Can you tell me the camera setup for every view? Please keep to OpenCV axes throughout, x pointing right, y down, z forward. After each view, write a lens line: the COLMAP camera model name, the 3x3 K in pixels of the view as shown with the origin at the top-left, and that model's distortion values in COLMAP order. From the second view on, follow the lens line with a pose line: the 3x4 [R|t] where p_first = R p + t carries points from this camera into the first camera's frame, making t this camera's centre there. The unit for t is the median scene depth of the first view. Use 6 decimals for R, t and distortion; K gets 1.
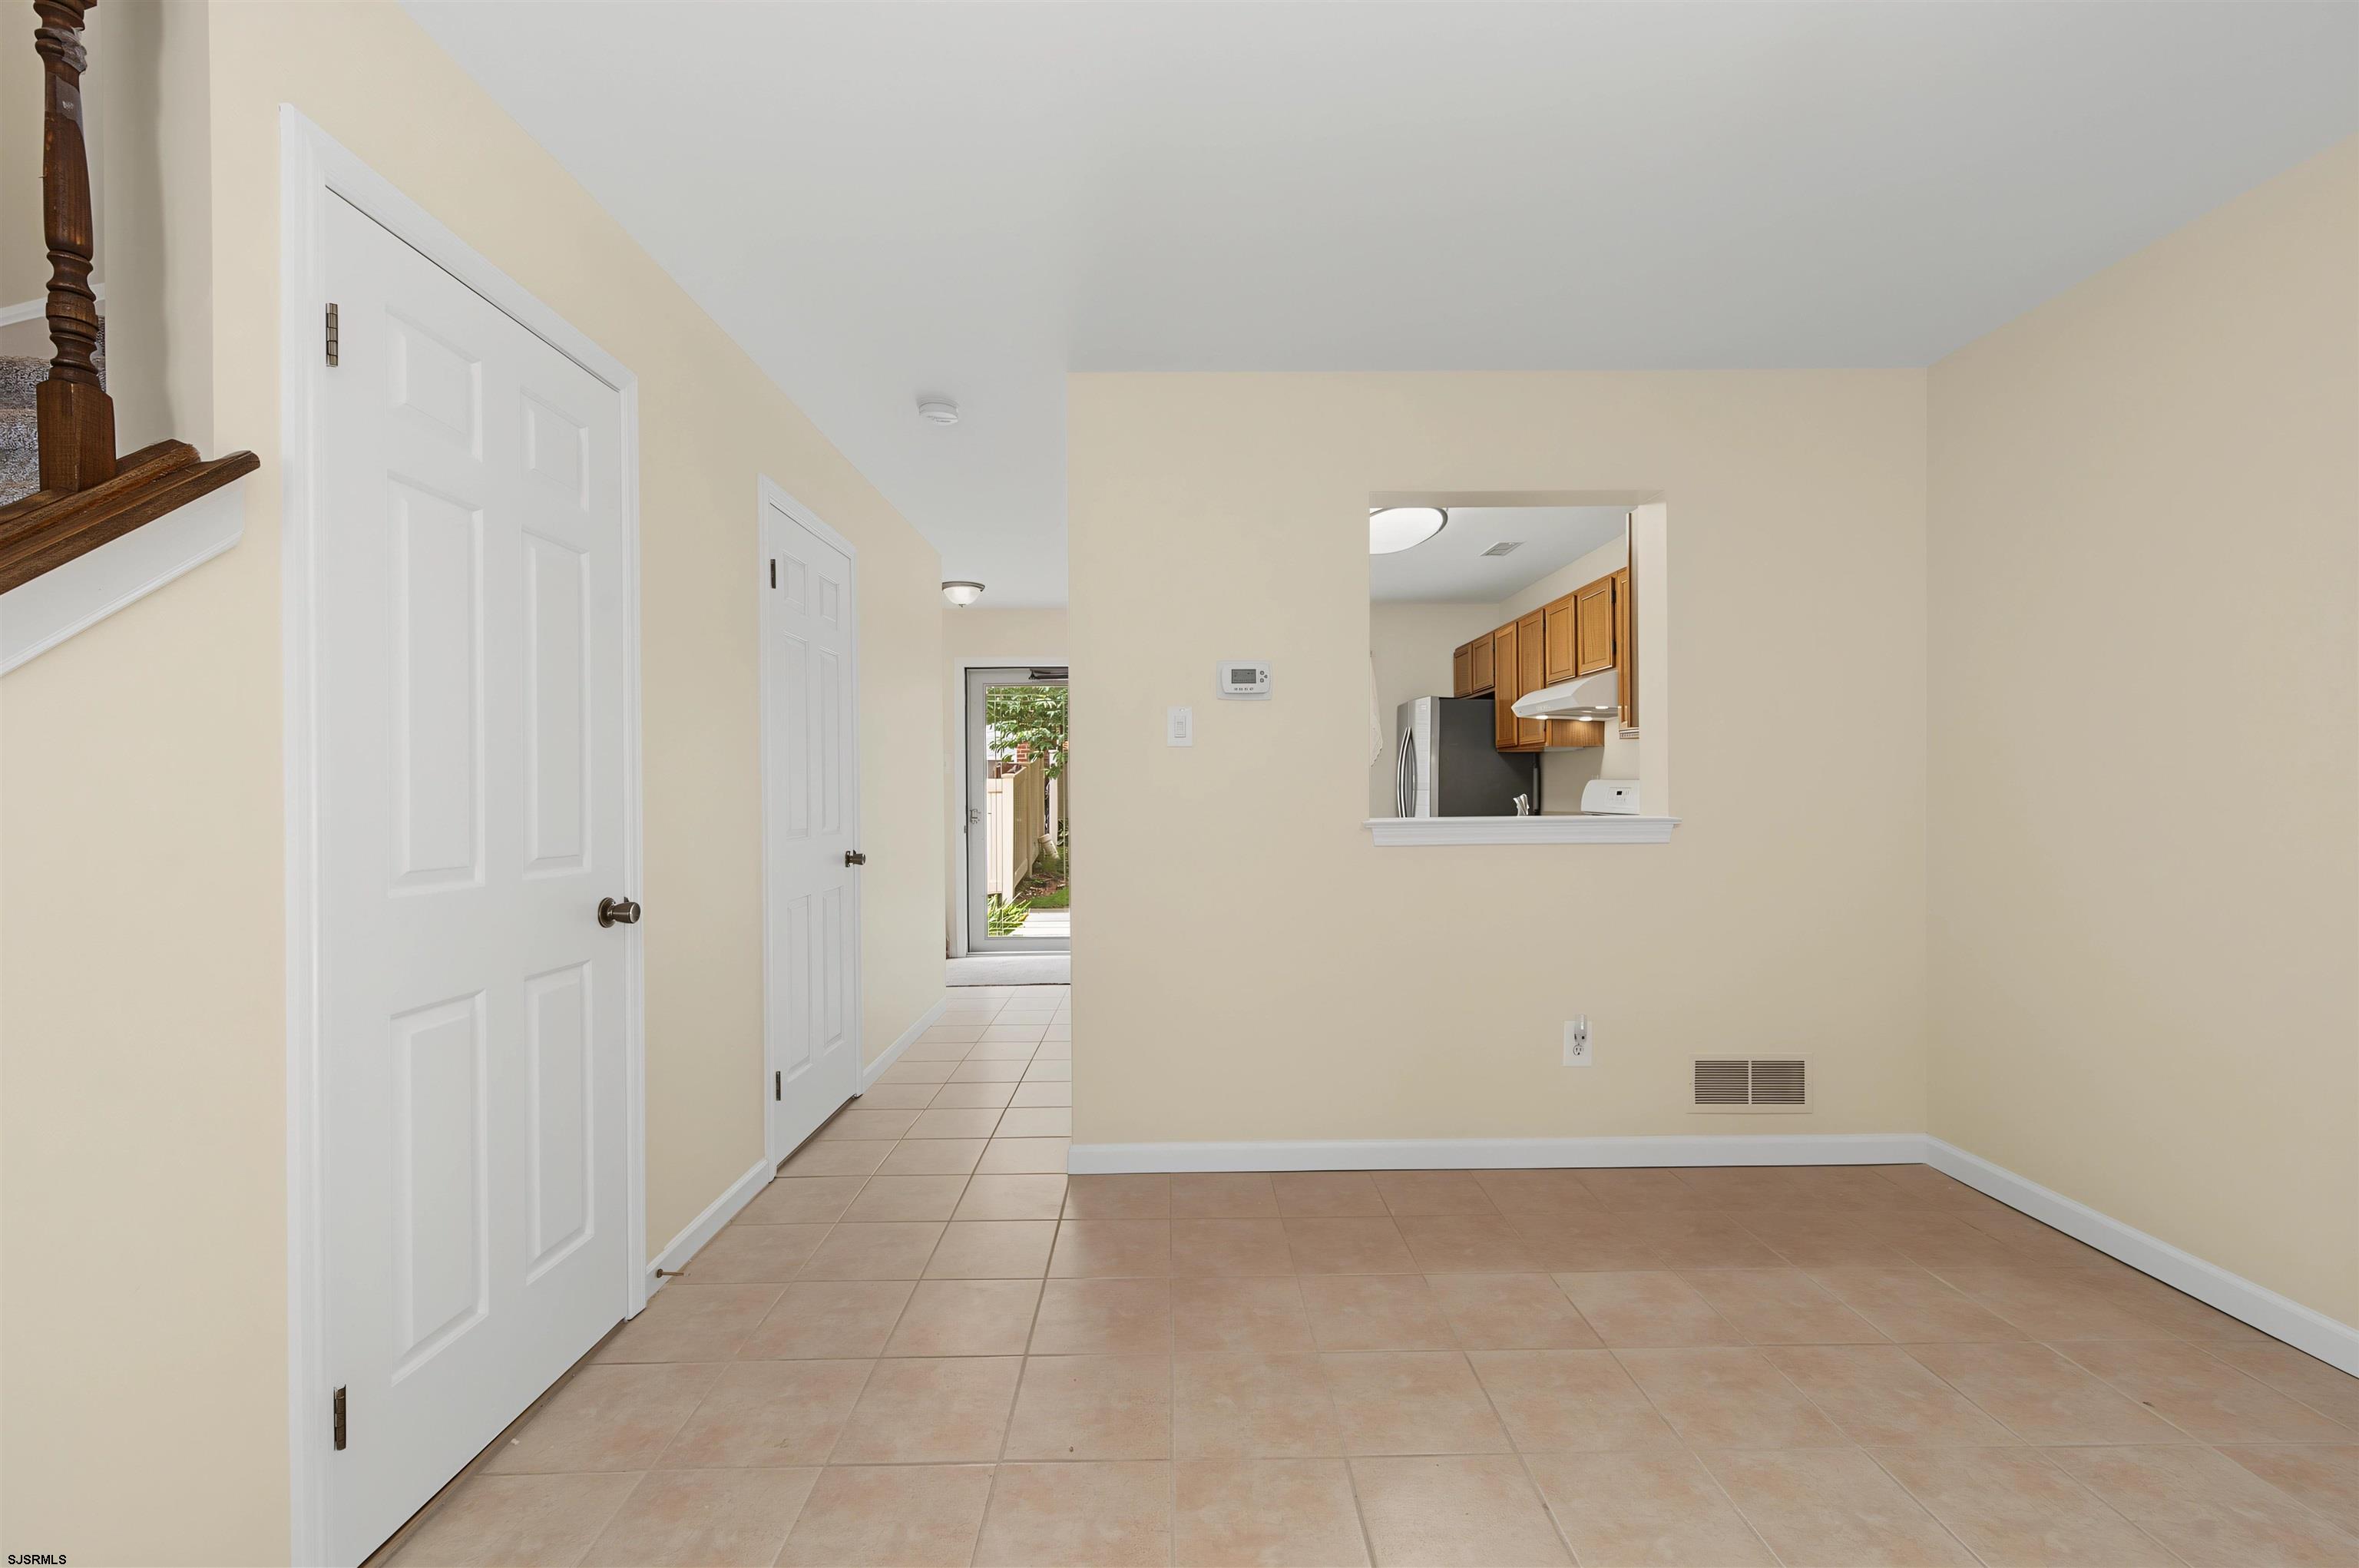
lens RADIAL K [[925.5, 0, 1176.4], [0, 925.5, 784.8], [0, 0, 1]] dist [0.006193, -0.001662]
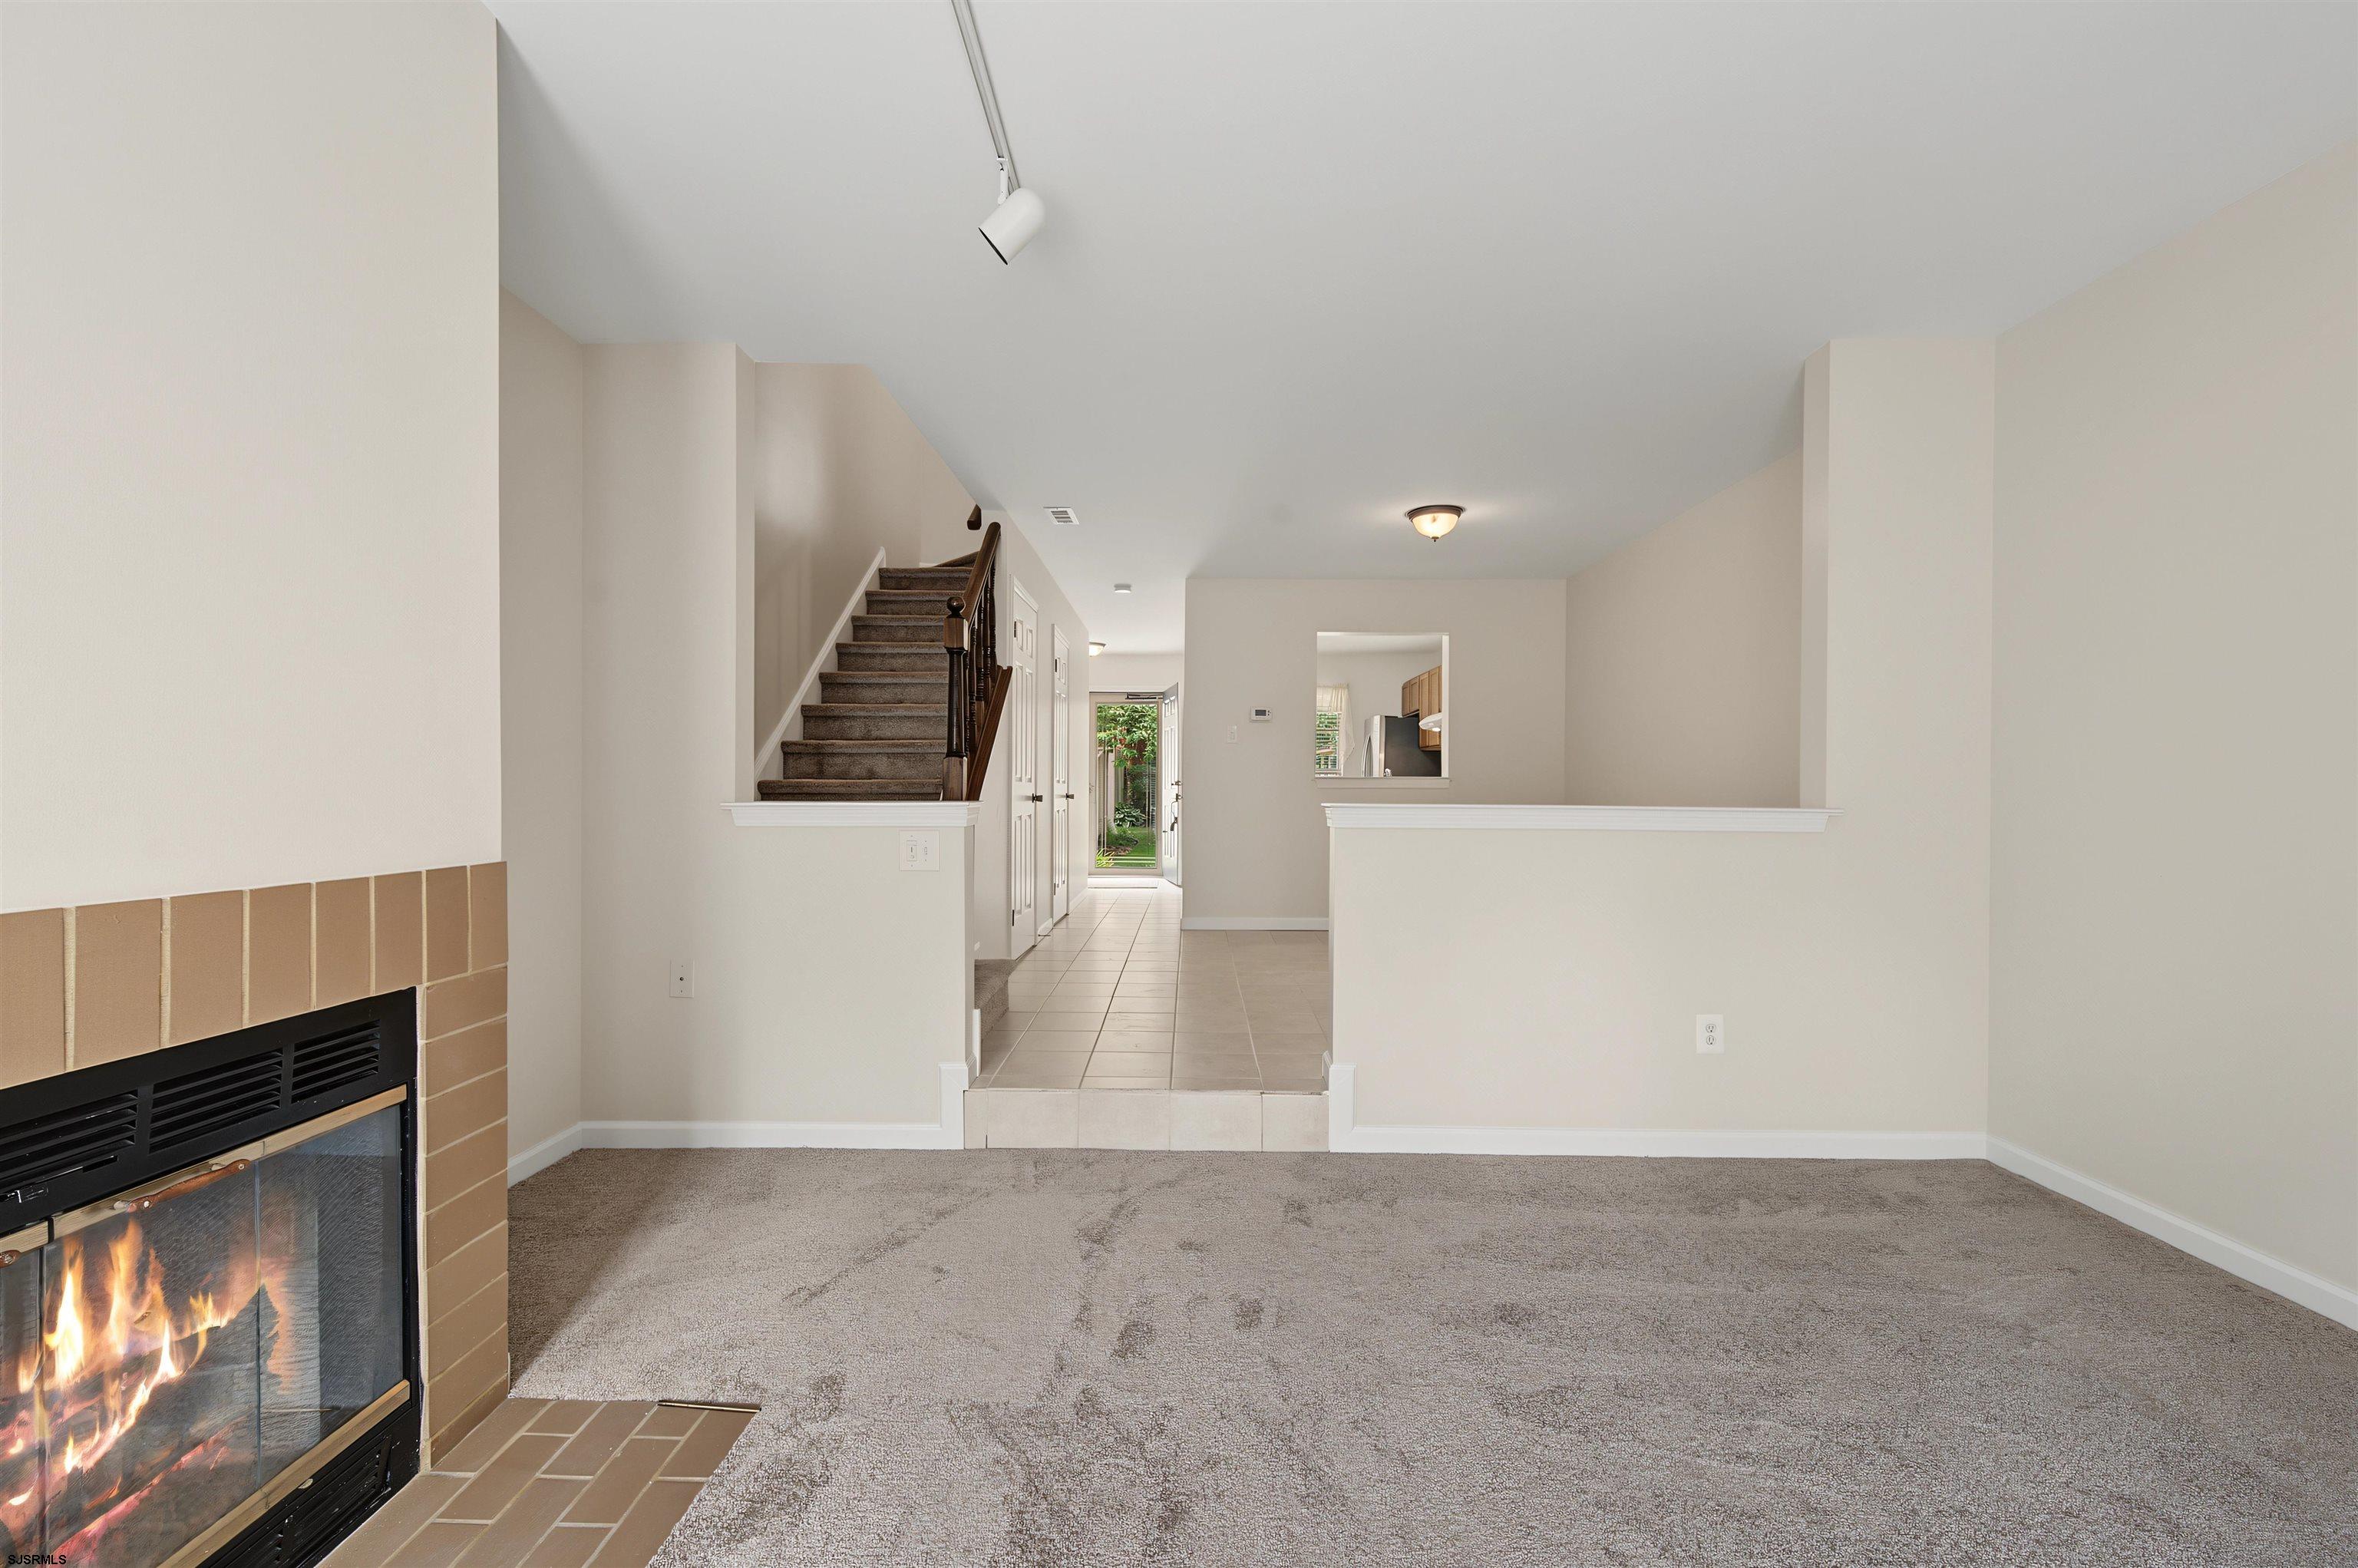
lens RADIAL K [[925.1, 0, 1180.2], [0, 925.1, 785.4], [0, 0, 1]] dist [0.006193, -0.001662]
pose [[0.998268, -0.004782, -0.058628, 0.008446], [0.004746, 0.999988, -0.000750, 0.027778], [0.058631, 0.000470, 0.998280, -0.636268]]
